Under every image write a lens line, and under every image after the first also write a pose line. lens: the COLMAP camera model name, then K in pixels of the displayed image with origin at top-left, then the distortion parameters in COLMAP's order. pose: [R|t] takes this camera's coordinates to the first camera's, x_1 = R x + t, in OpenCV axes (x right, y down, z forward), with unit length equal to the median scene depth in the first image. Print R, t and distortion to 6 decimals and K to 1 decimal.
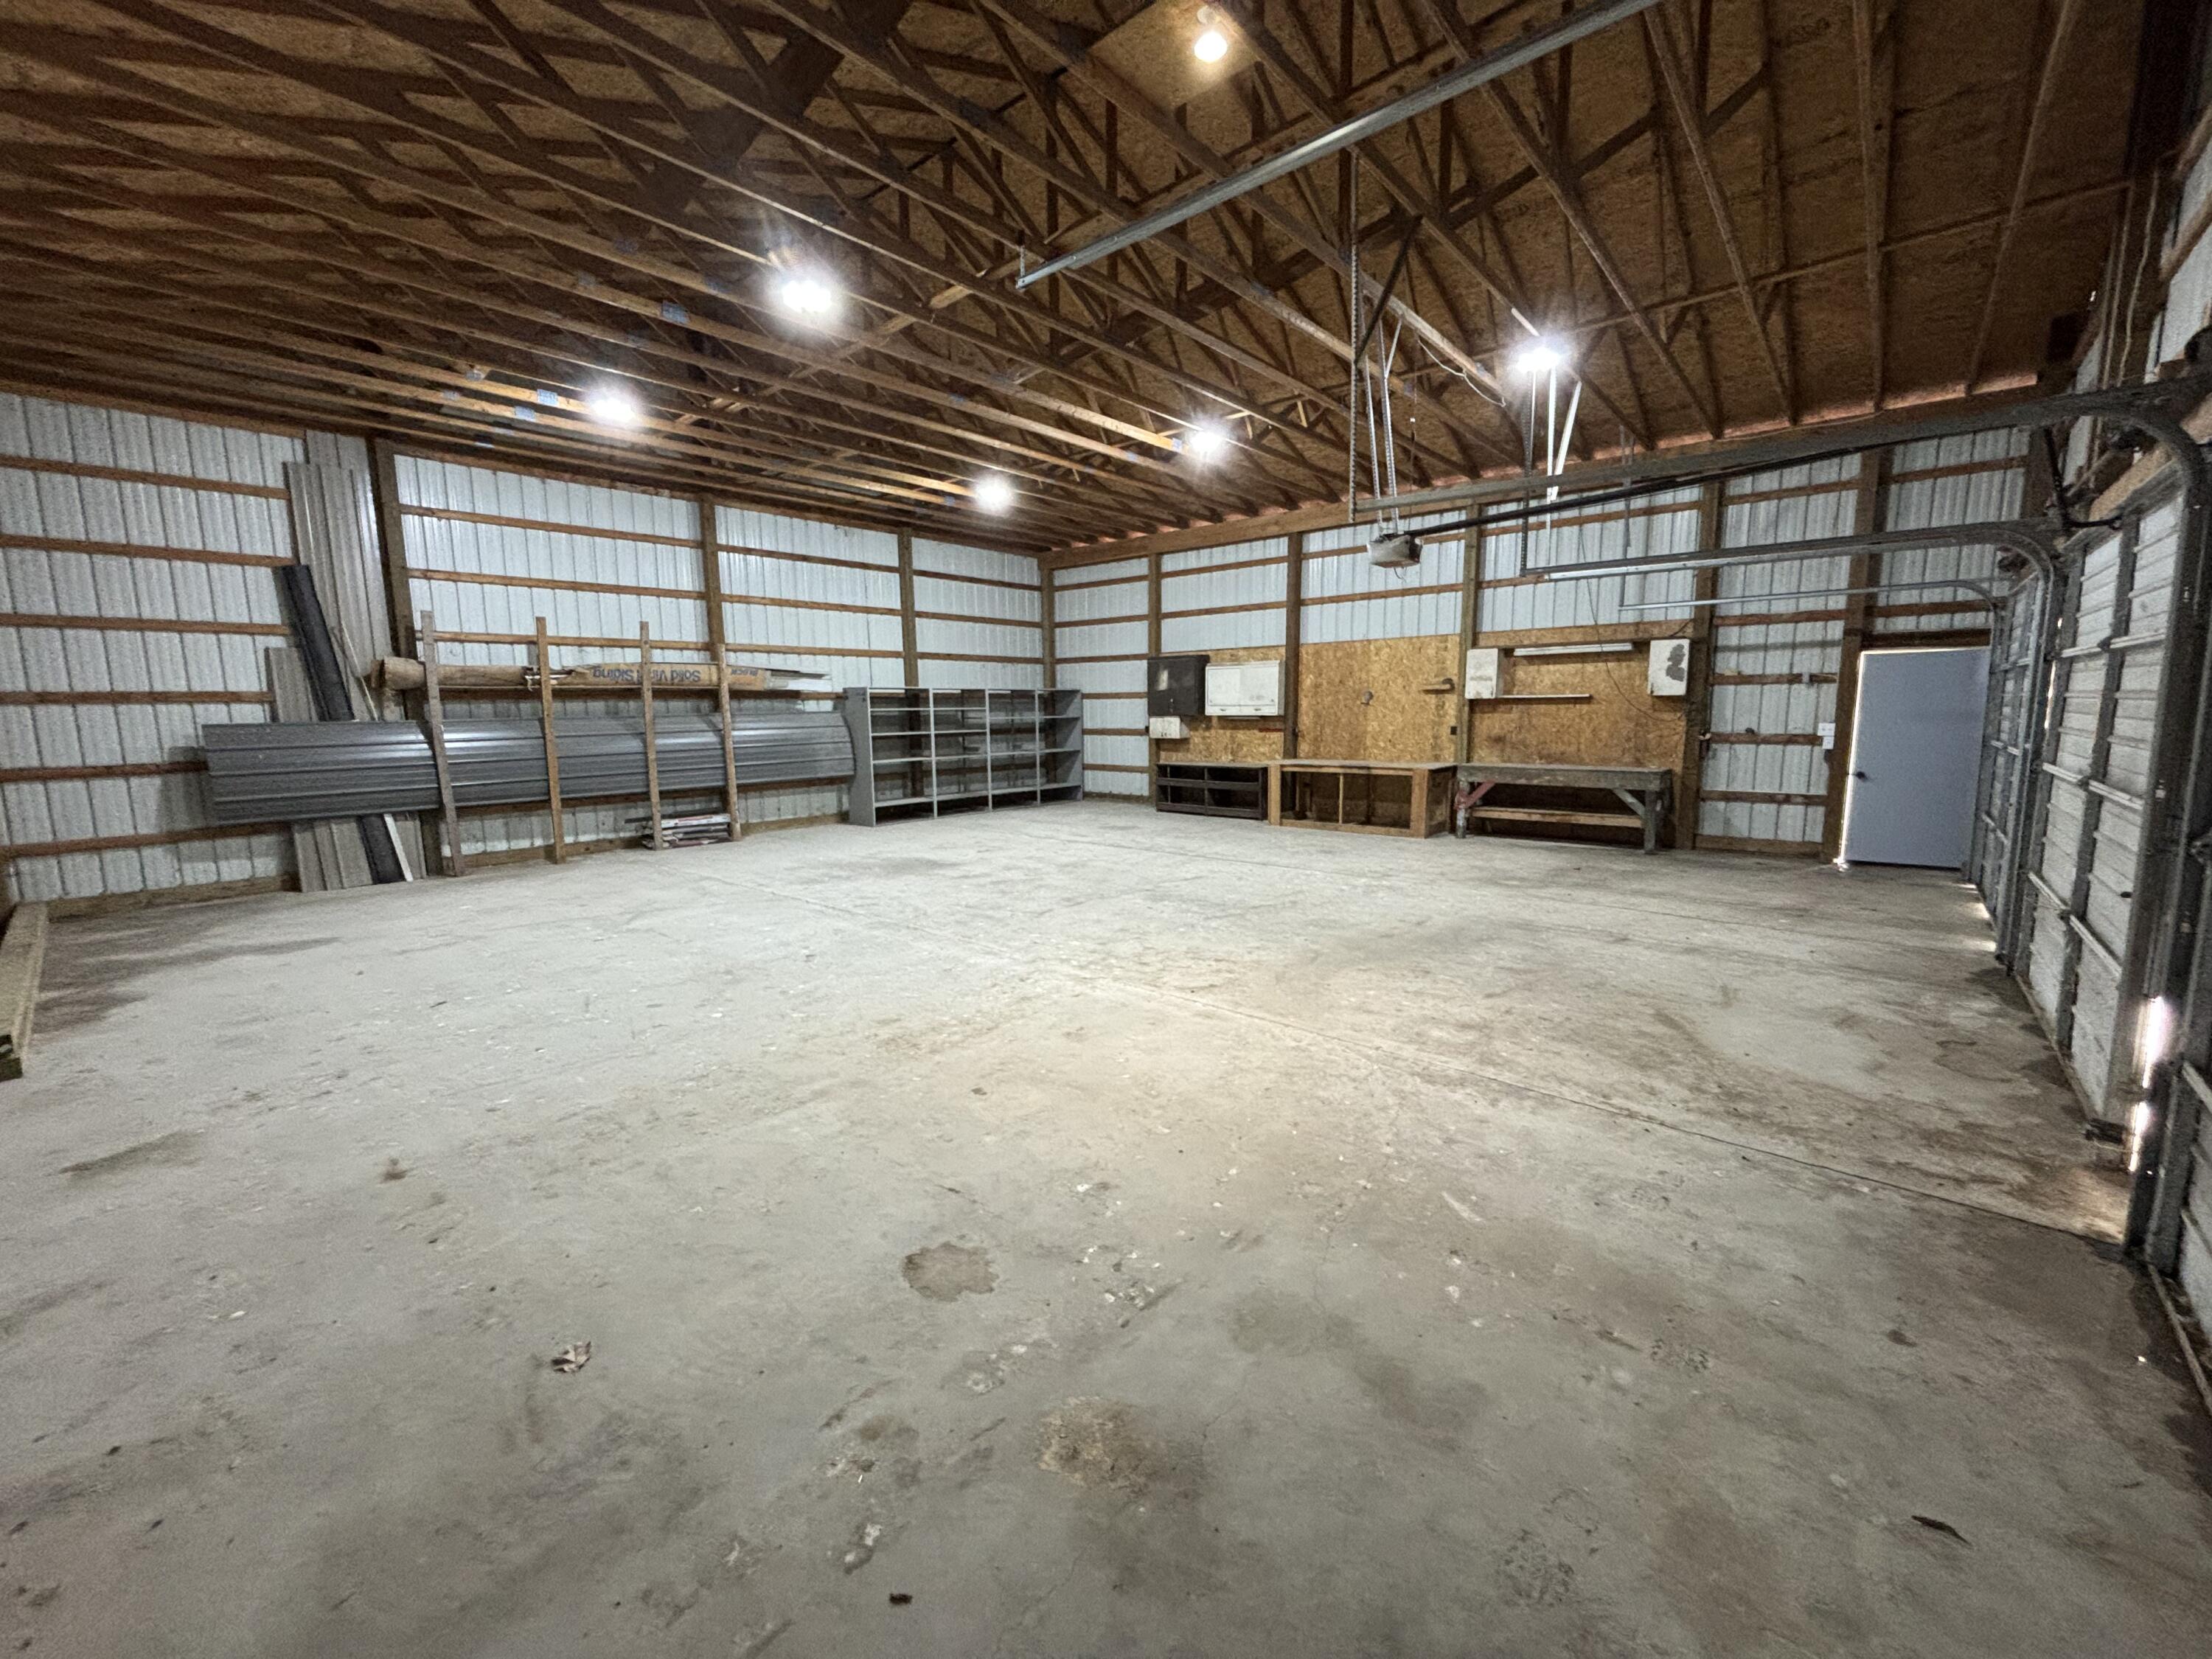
lens RADIAL K [[880.3, 0, 1106.0], [0, 880.3, 829.5], [0, 0, 1]] dist [0.002185, -0.012081]
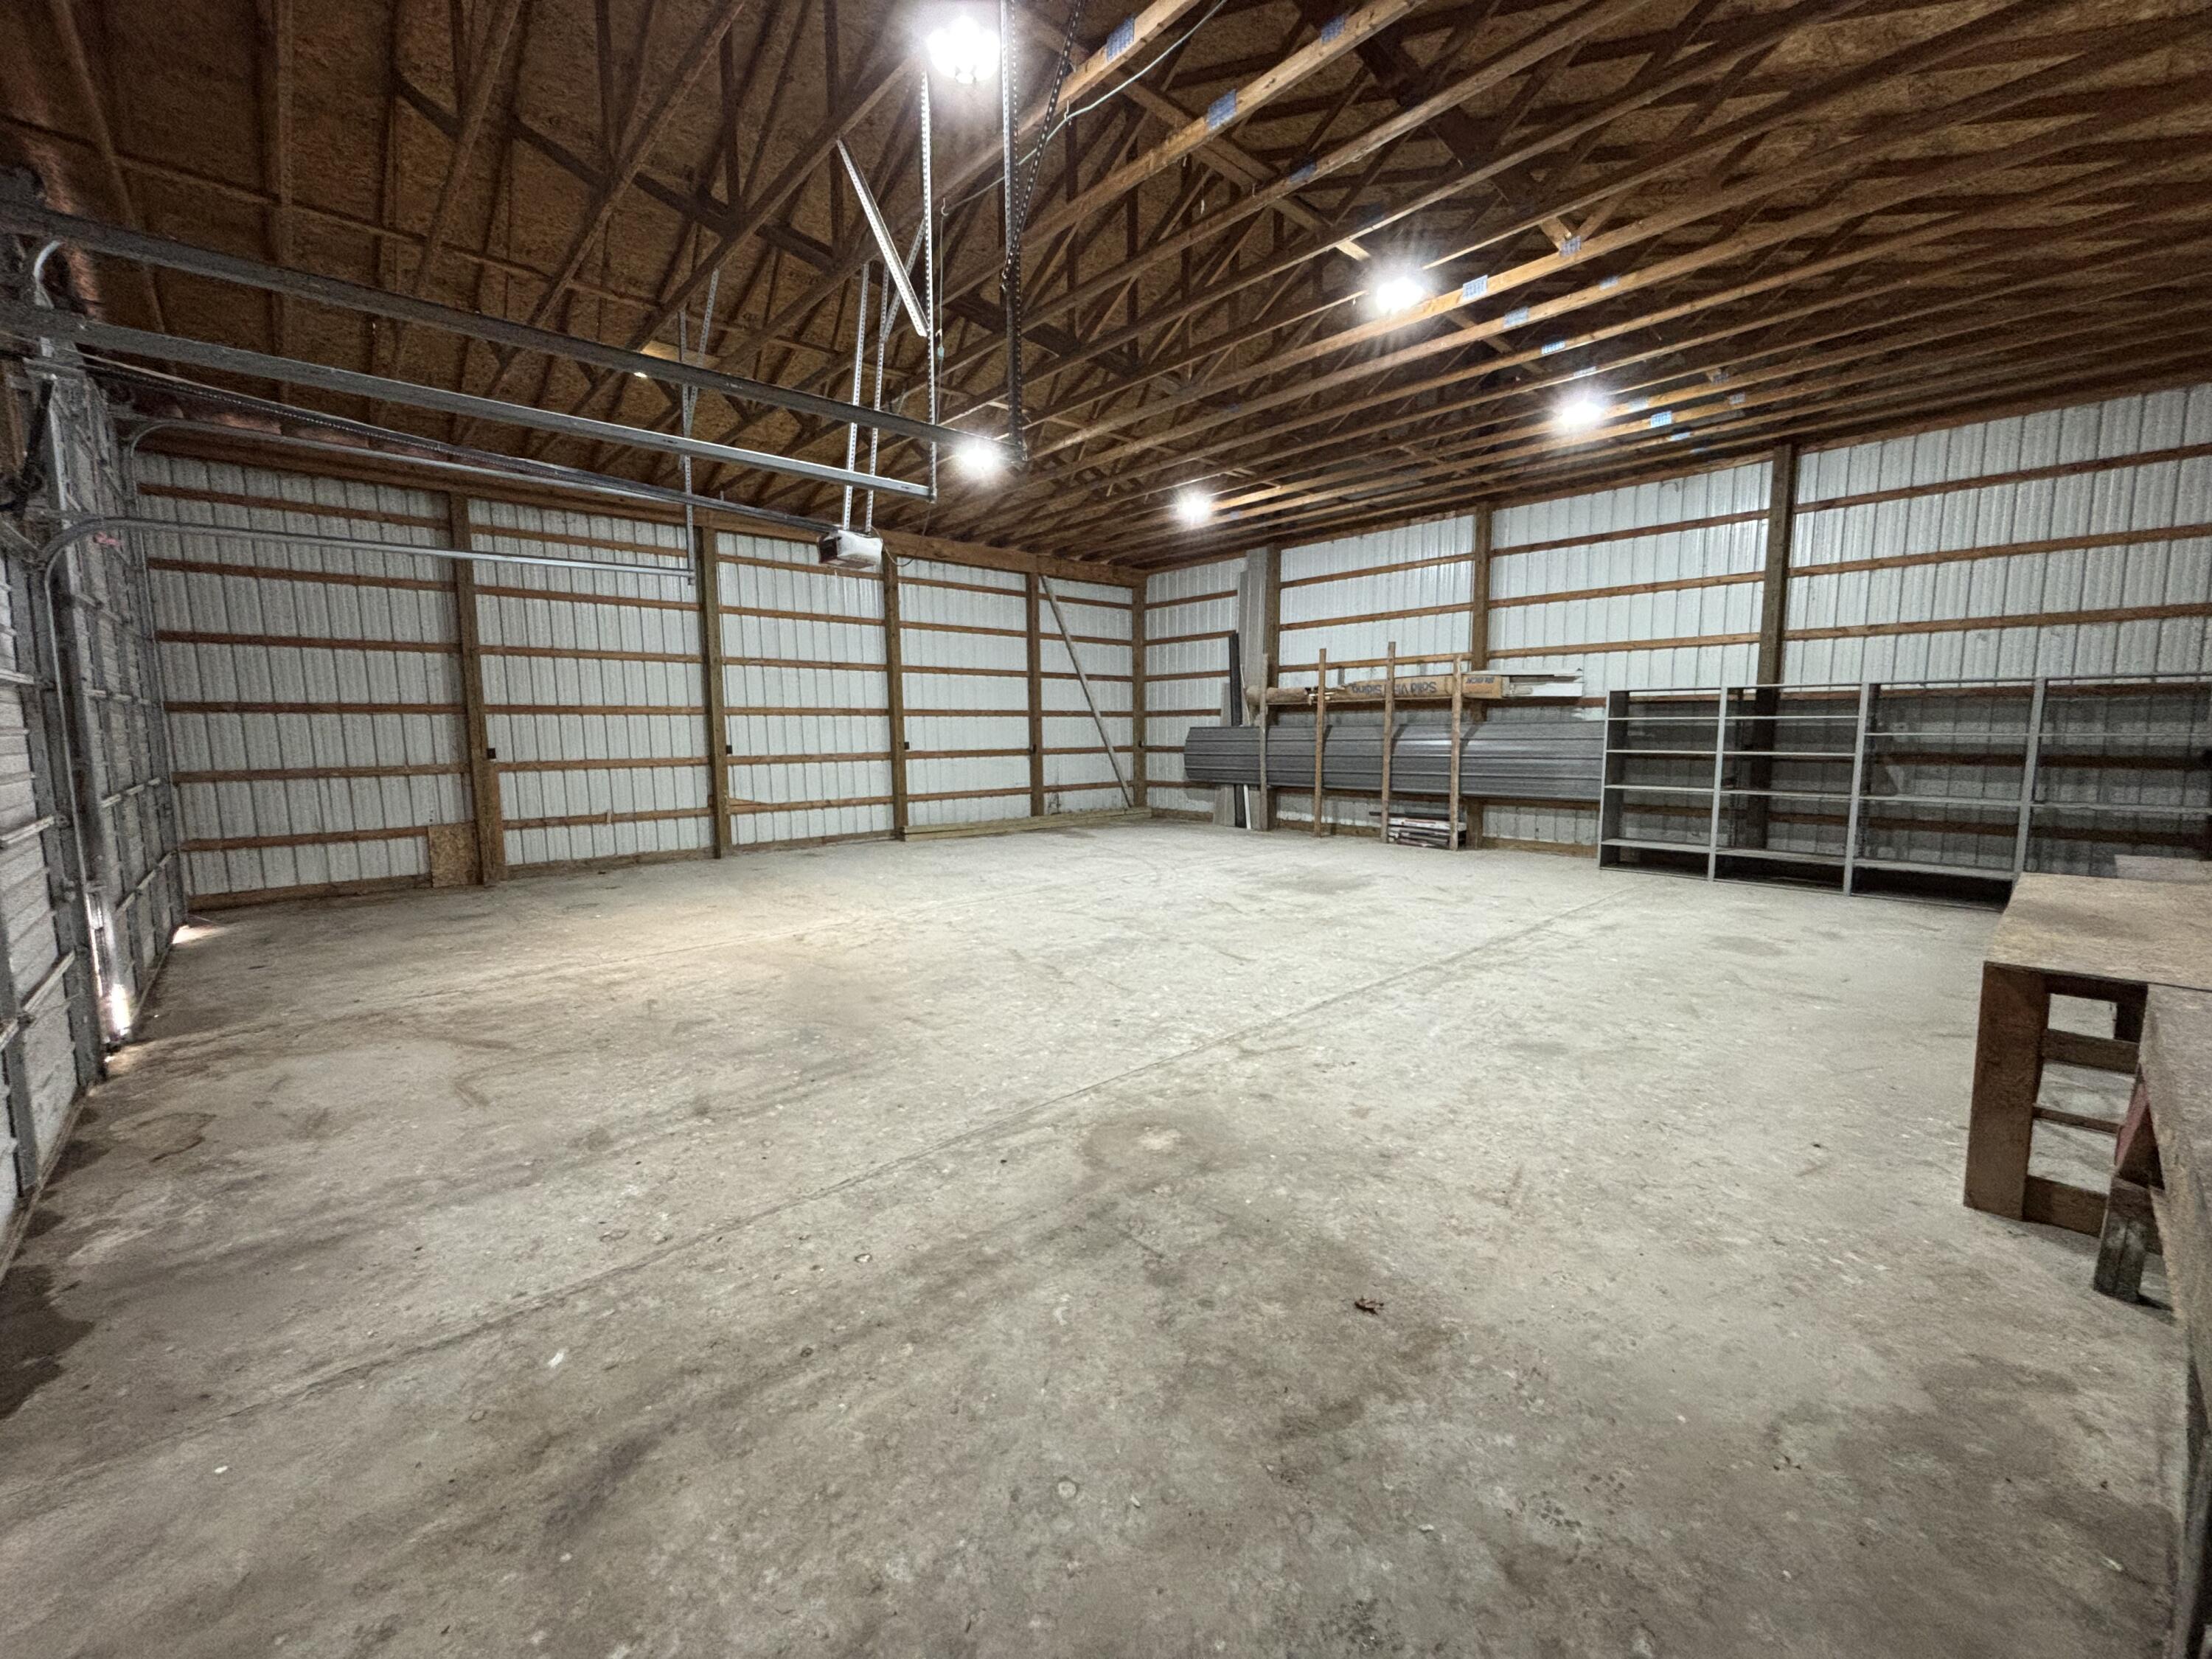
lens RADIAL K [[882.6, 0, 1106.0], [0, 882.6, 829.5], [0, 0, 1]] dist [0.012406, -0.012080]
pose [[-0.104910, 0.129785, -0.985977, 0.839464], [-0.126292, 0.981682, 0.142658, -0.142582], [0.986430, 0.139487, -0.086597, 0.955345]]
